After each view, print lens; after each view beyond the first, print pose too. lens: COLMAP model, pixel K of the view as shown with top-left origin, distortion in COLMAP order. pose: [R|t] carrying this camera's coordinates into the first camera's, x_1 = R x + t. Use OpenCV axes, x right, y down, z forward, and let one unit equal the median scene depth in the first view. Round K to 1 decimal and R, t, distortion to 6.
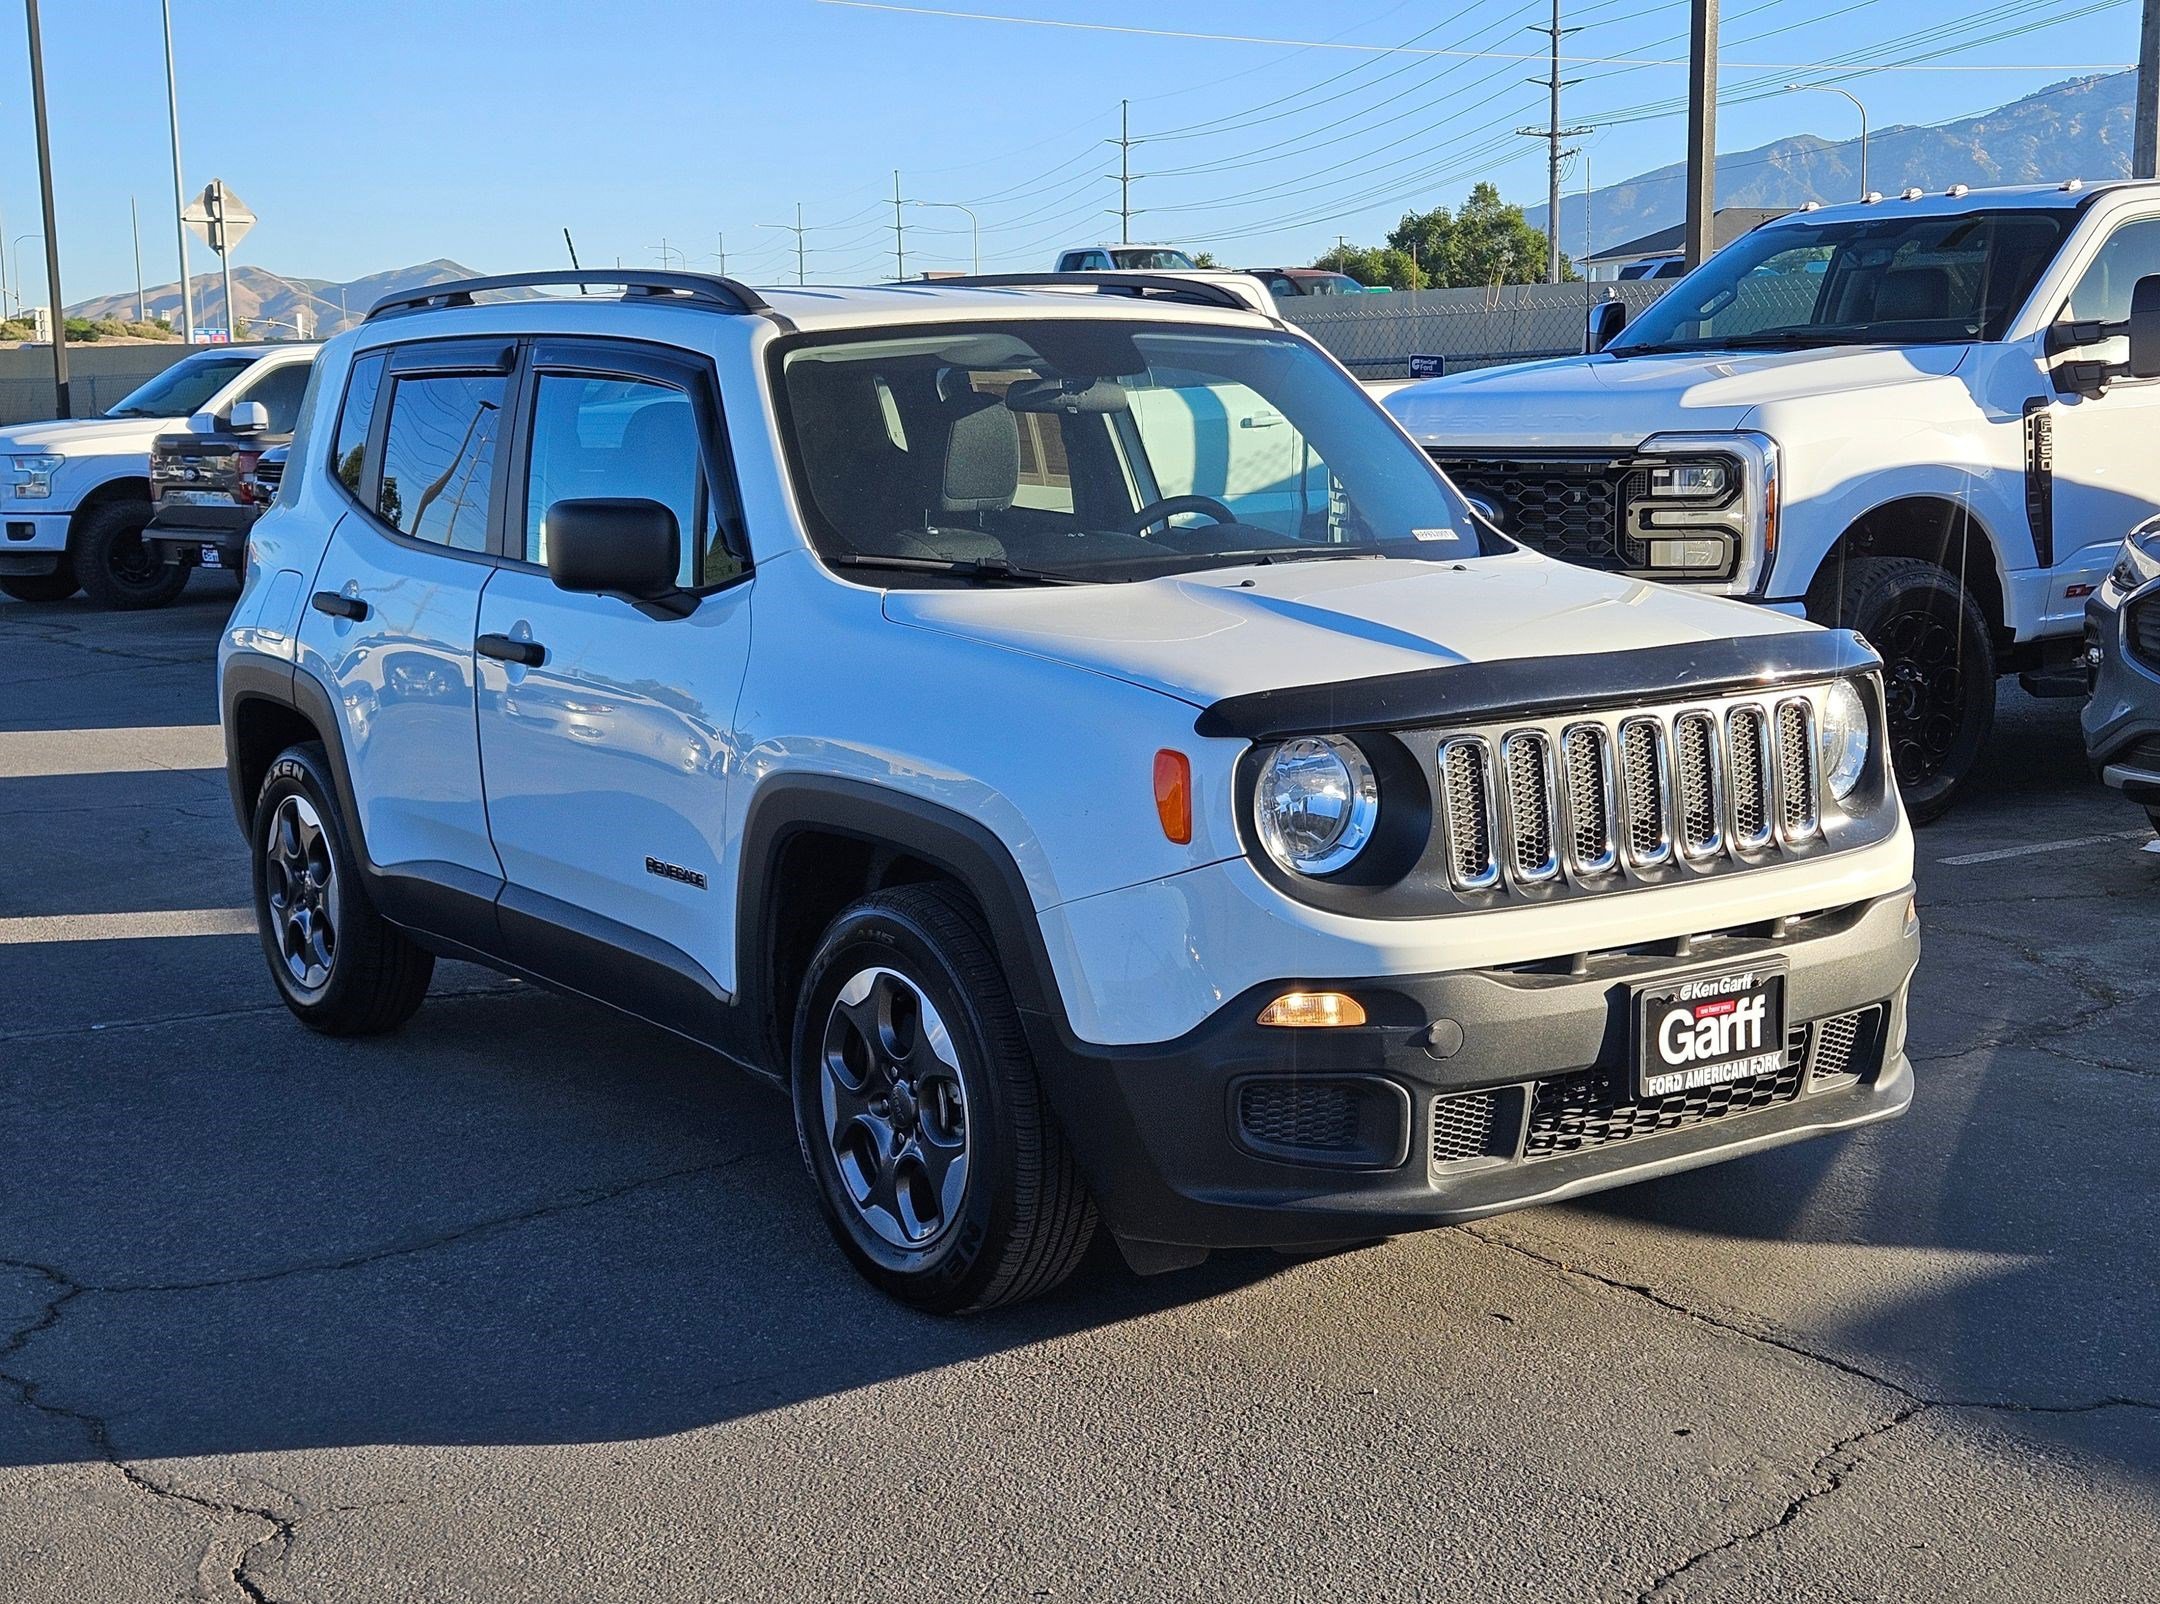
lens RADIAL K [[2880.3, 0, 1080.8], [0, 2880.3, 803.4], [0, 0, 1]] dist [0.085314, 0.000000]
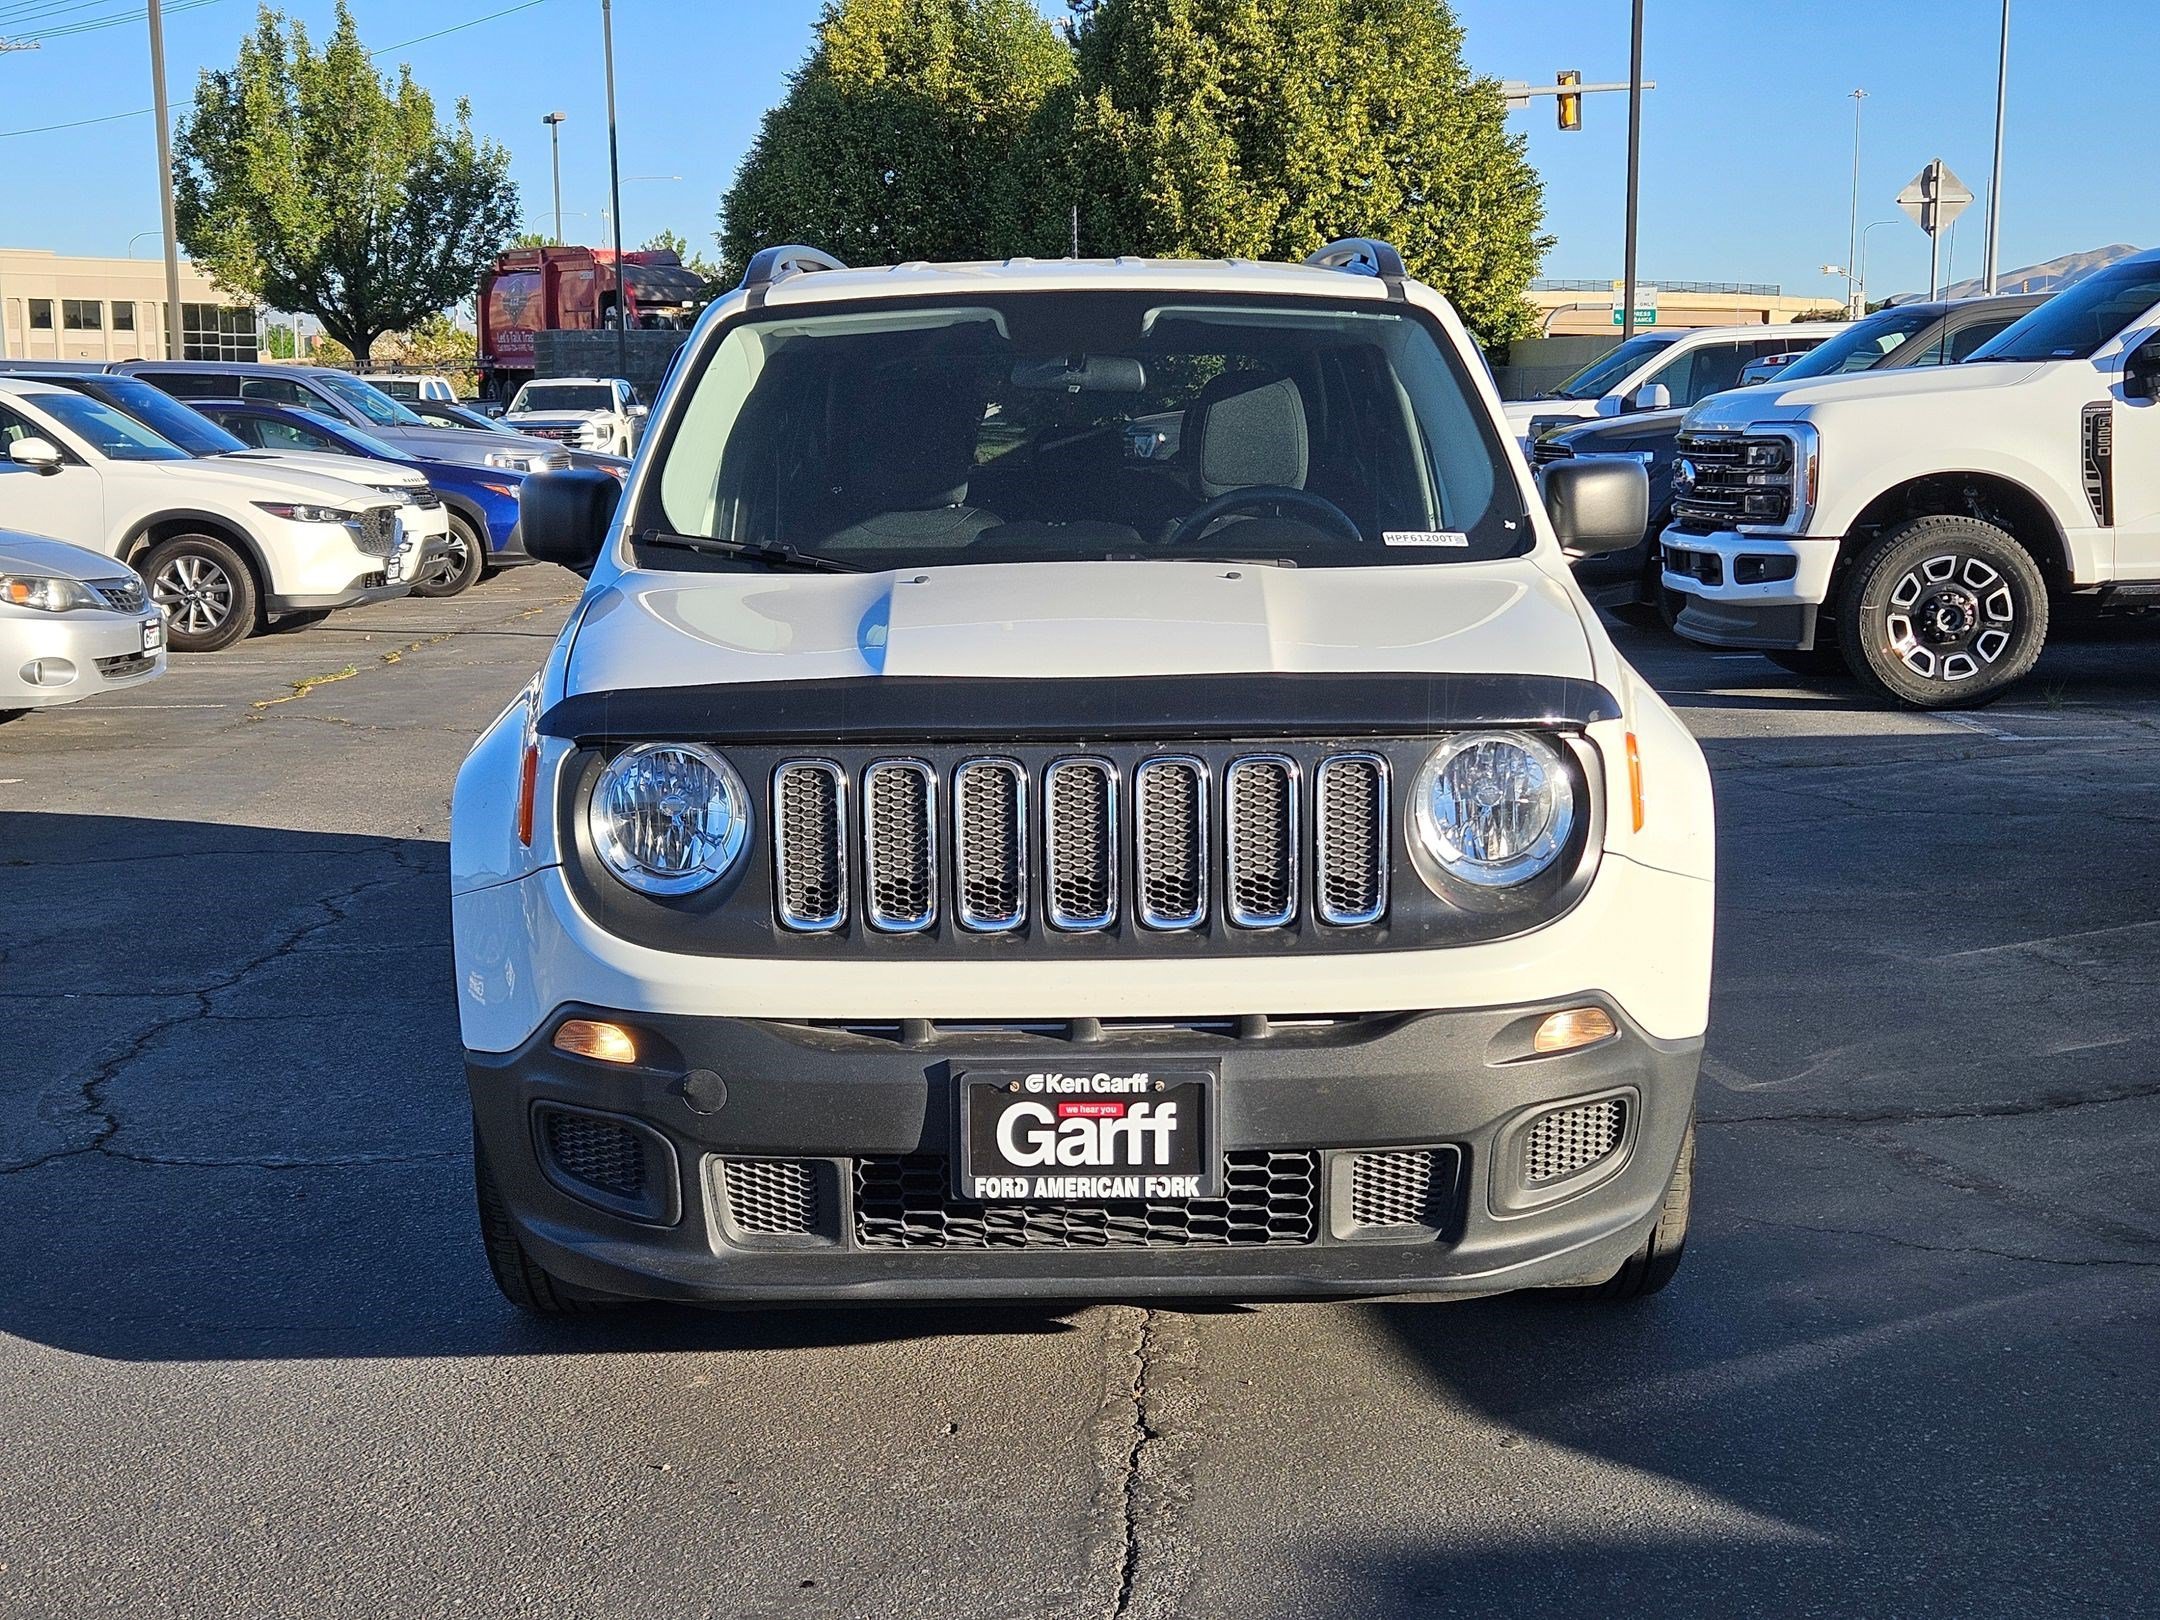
lens RADIAL K [[2880.3, 0, 1079.3], [0, 2880.3, 800.2], [0, 0, 1]] dist [0.085314, 0.000000]
pose [[0.818602, 0.090024, -0.567263, 0.680317], [-0.087290, 0.995667, 0.032045, -0.044342], [0.567690, 0.023284, 0.822913, 0.310142]]
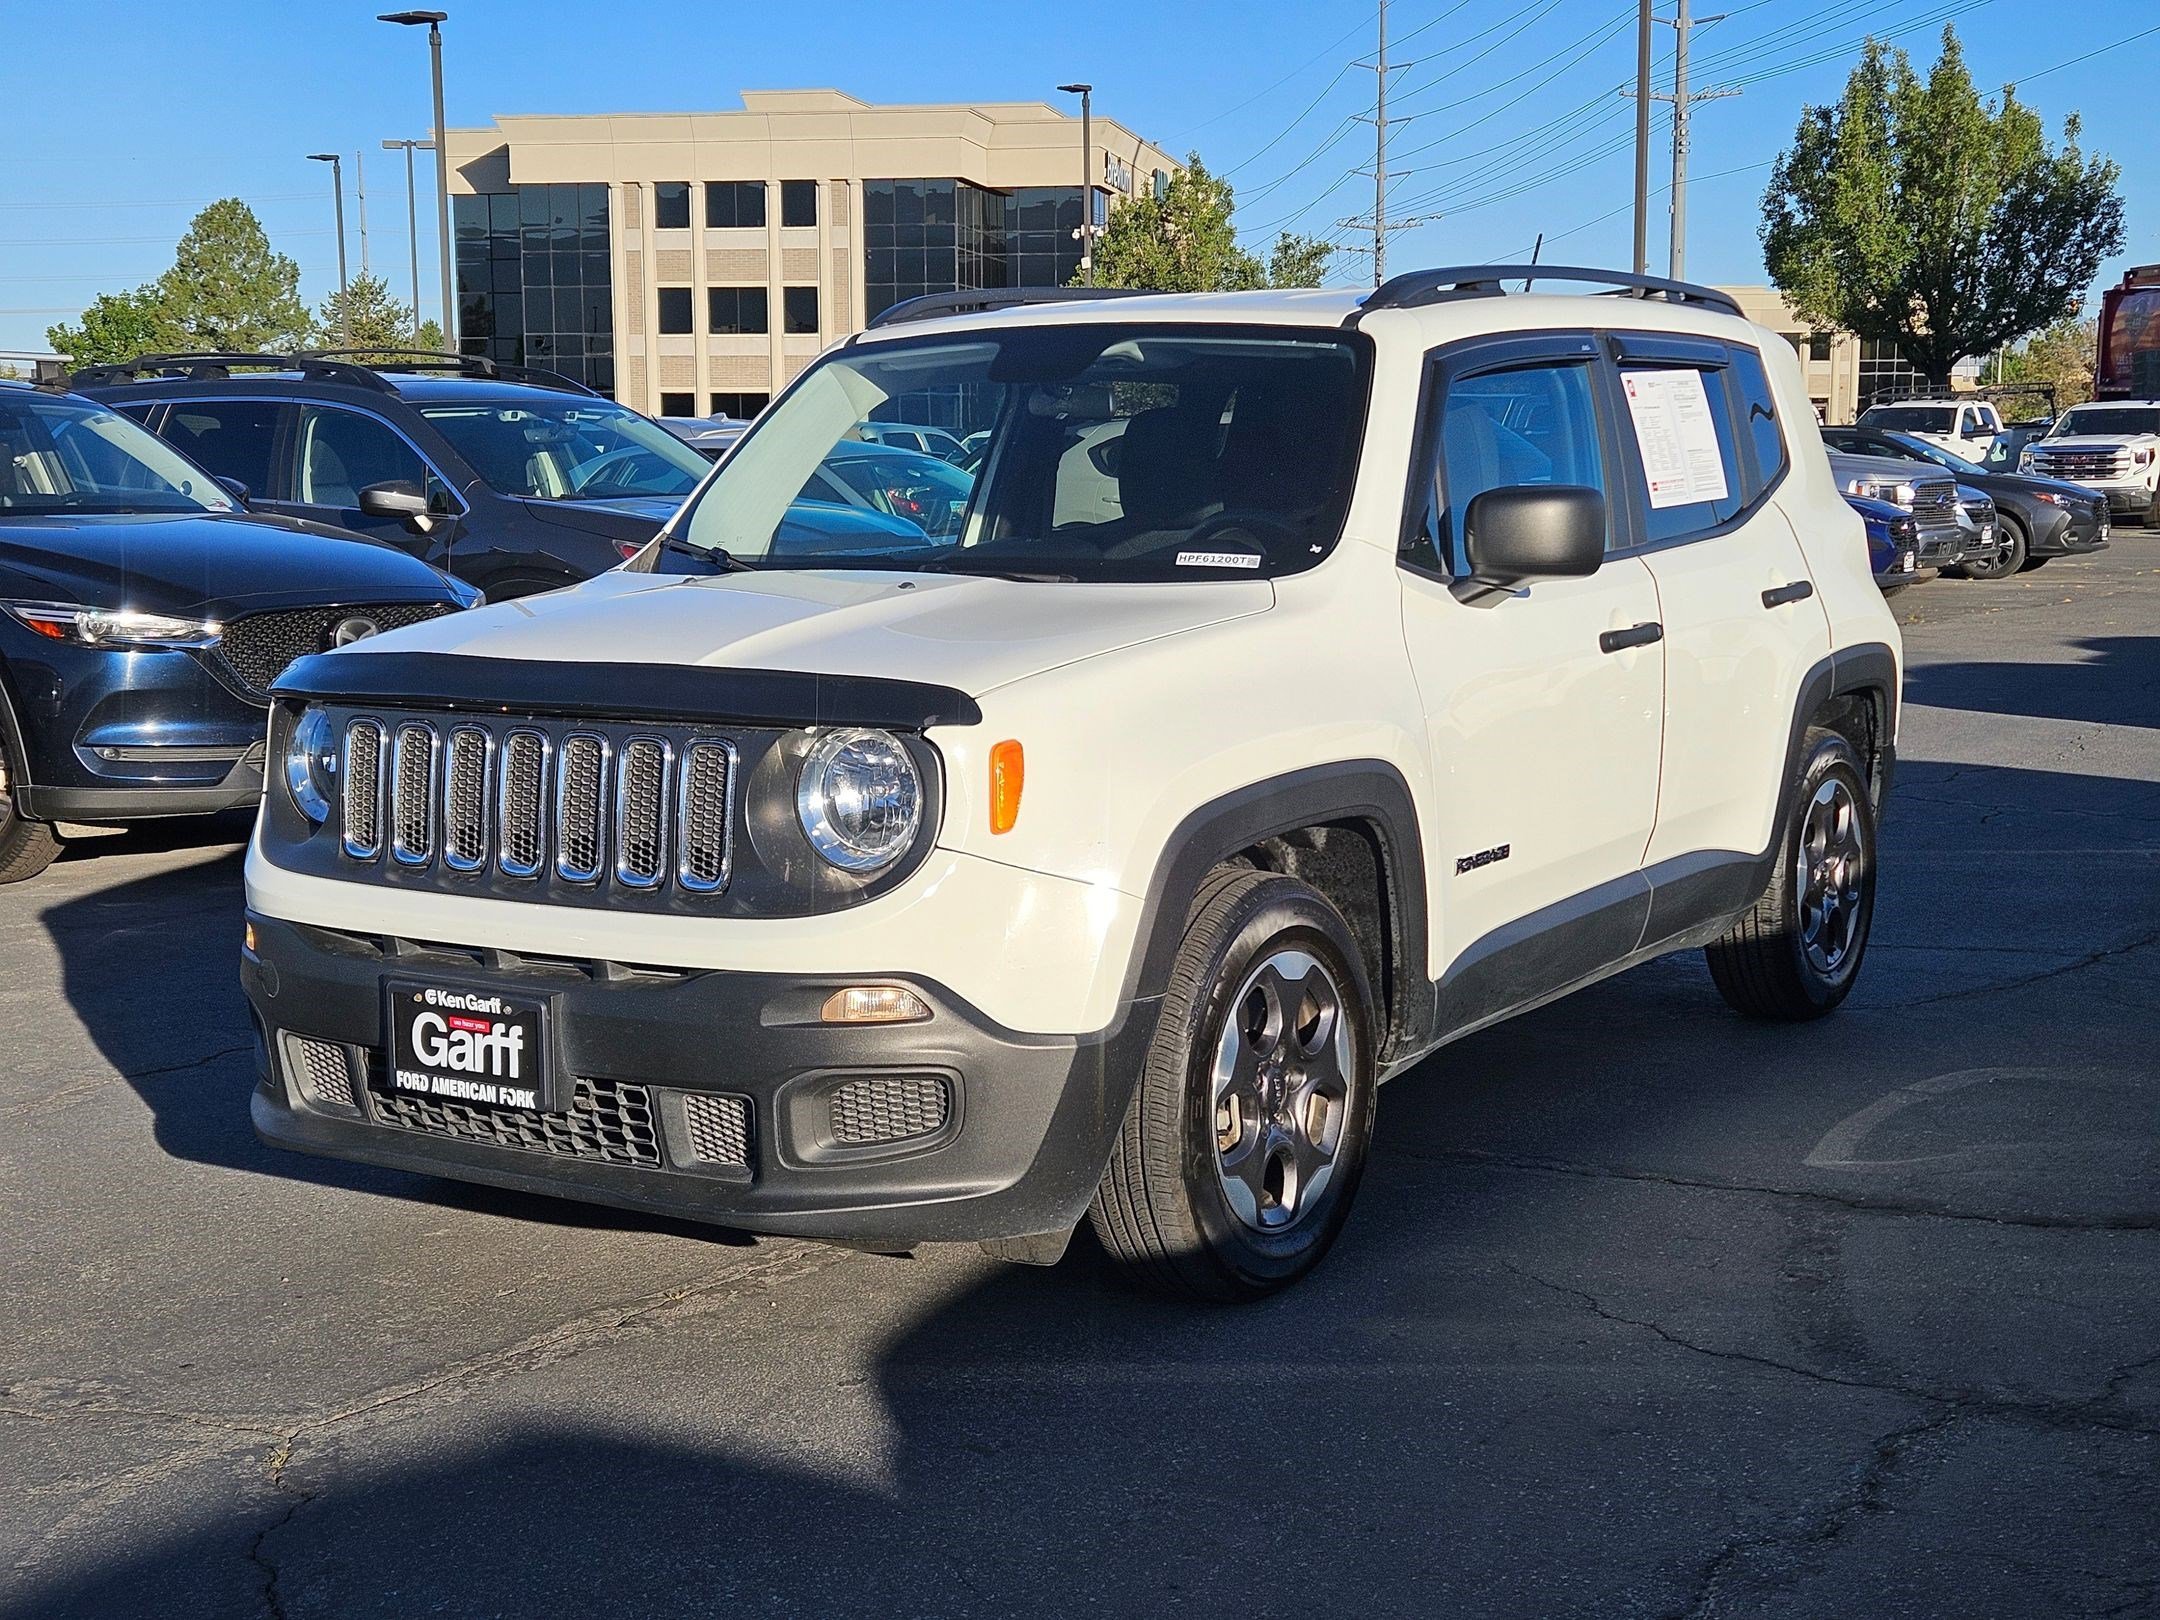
lens RADIAL K [[2880.3, 0, 1090.5], [0, 2880.3, 813.9], [0, 0, 1]] dist [0.085314, 0.000000]
pose [[0.374882, 0.134463, -0.917270, 1.193741], [-0.130614, 0.987217, 0.091335, -0.117659], [0.917825, 0.085569, 0.387653, 0.804921]]
